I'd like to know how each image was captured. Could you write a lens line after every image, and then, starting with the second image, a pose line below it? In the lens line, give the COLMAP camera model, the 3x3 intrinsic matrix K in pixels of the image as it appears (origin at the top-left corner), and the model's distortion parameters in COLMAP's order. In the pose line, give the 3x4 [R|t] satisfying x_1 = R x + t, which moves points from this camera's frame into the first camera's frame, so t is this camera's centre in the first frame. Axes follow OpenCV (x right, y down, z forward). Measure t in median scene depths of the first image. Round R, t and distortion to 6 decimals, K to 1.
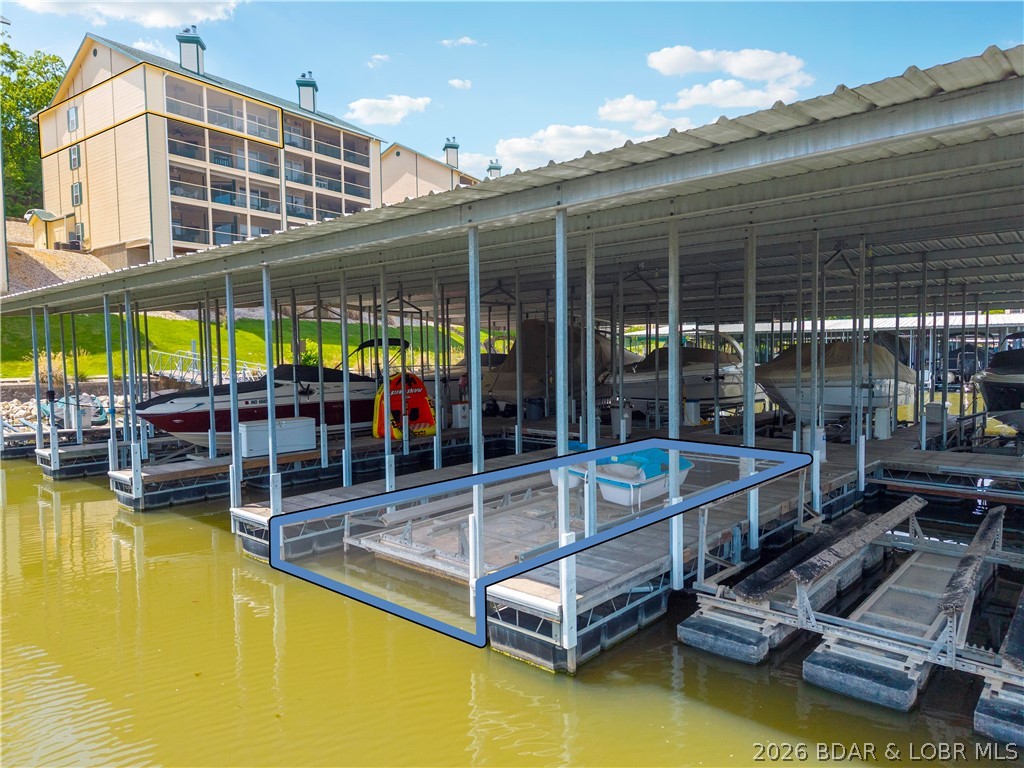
lens RADIAL K [[674.6, 0, 514.4], [0, 674.6, 388.6], [0, 0, 1]] dist [0.088564, -0.102863]
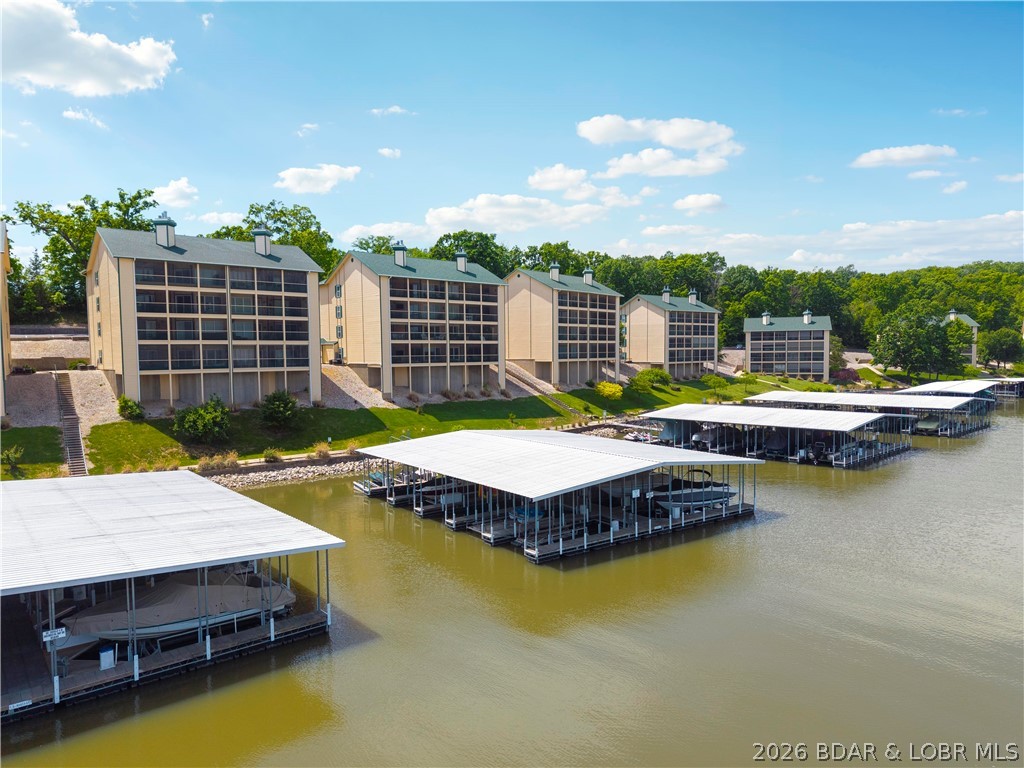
lens RADIAL K [[674.6, 0, 514.4], [0, 674.6, 388.6], [0, 0, 1]] dist [0.088564, -0.102863]
pose [[0.977444, 0.009810, -0.210969, 0.199642], [-0.009788, 0.999951, 0.001147, -0.142135], [0.210970, 0.000943, 0.977492, -0.670220]]
